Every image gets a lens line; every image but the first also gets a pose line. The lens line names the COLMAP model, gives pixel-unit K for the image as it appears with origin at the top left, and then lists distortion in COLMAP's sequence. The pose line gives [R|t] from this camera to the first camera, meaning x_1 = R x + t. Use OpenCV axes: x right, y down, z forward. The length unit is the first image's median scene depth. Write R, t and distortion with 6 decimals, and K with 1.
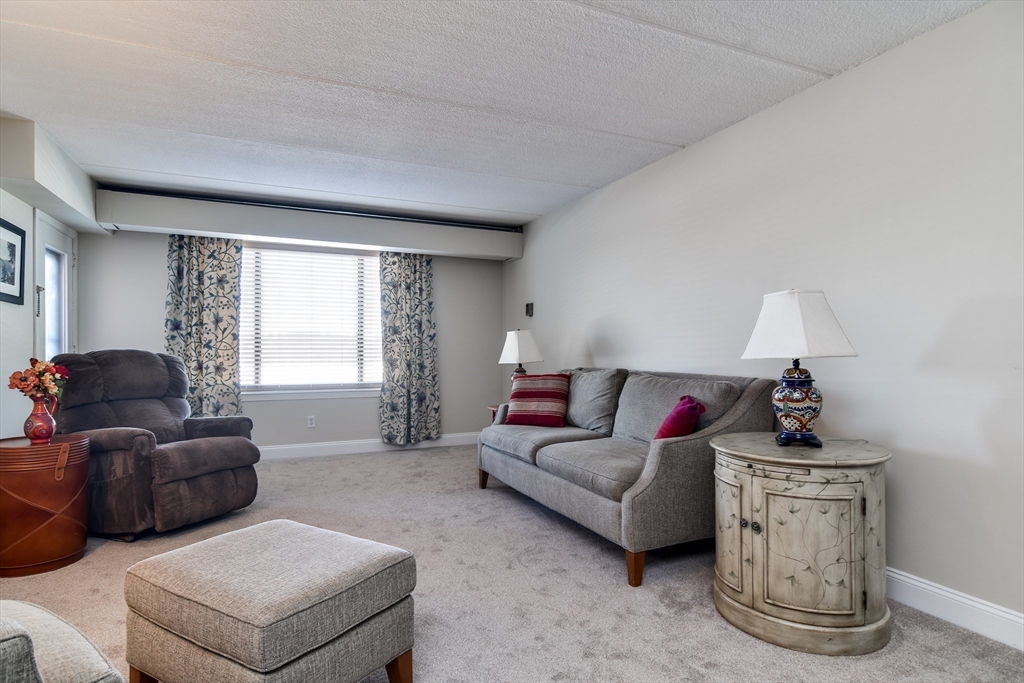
lens RADIAL K [[545.7, 0, 514.4], [0, 545.7, 346.0], [0, 0, 1]] dist [0.001840, -0.003726]
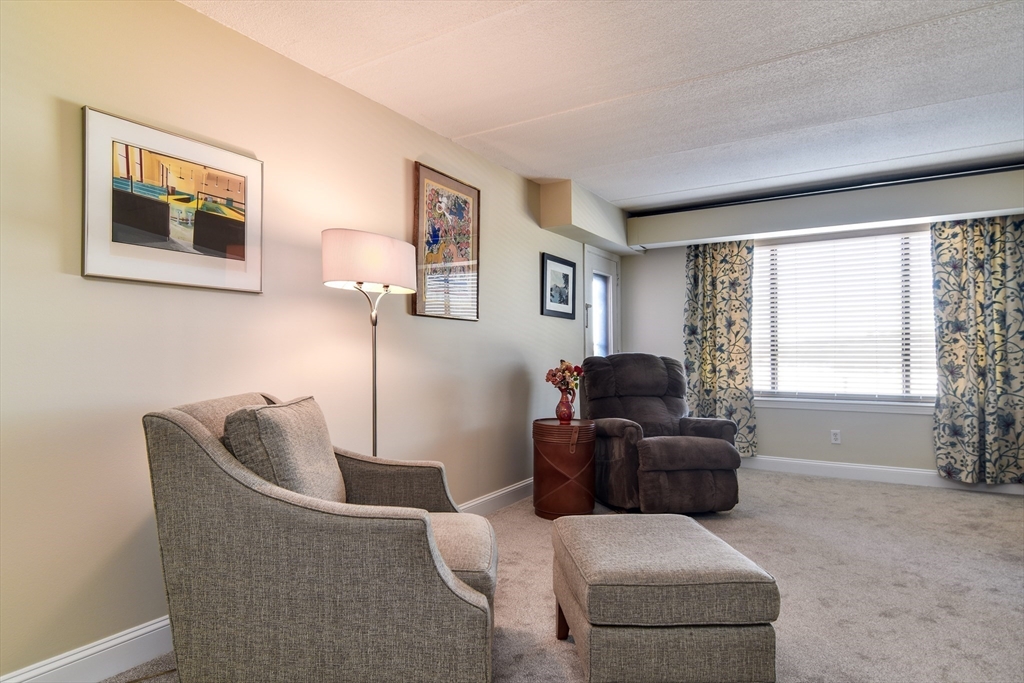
lens RADIAL K [[591.6, 0, 473.0], [0, 591.6, 348.2], [0, 0, 1]] dist [0.007316, -0.008959]
pose [[0.533921, -0.010268, -0.845472, 0.139124], [0.008102, 0.999942, -0.007027, 0.001502], [0.845495, -0.003098, 0.533974, 0.025721]]
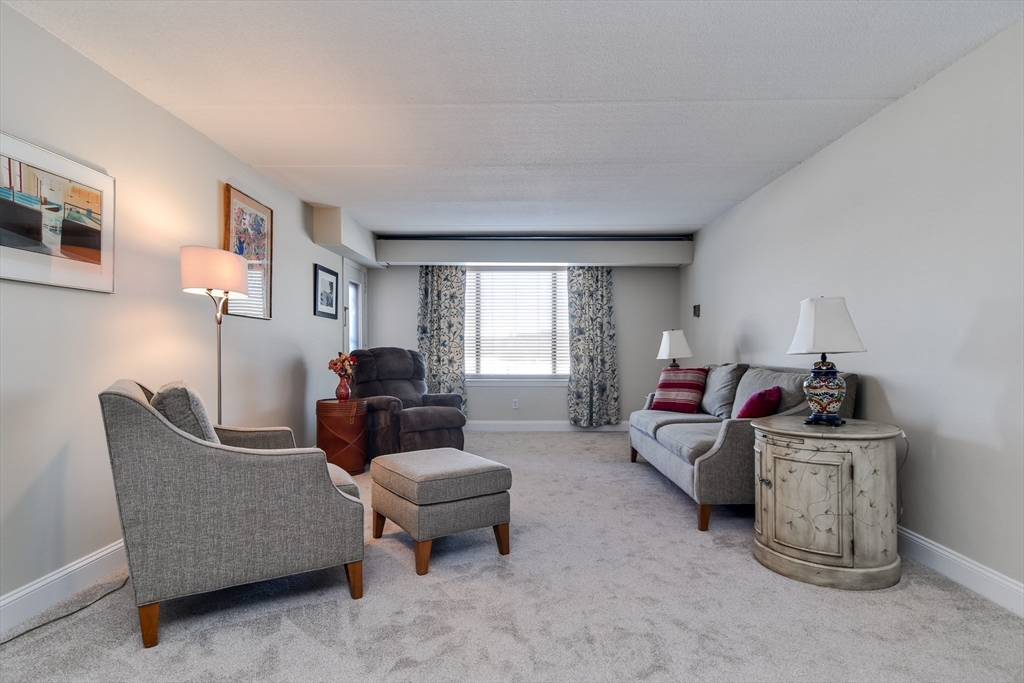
lens RADIAL K [[545.7, 0, 514.4], [0, 545.7, 346.0], [0, 0, 1]] dist [0.001840, -0.003726]
pose [[0.907309, -0.001784, -0.420461, 0.199397], [0.003030, 0.999993, 0.002295, 0.000644], [0.420454, -0.003356, 0.907308, -0.192650]]
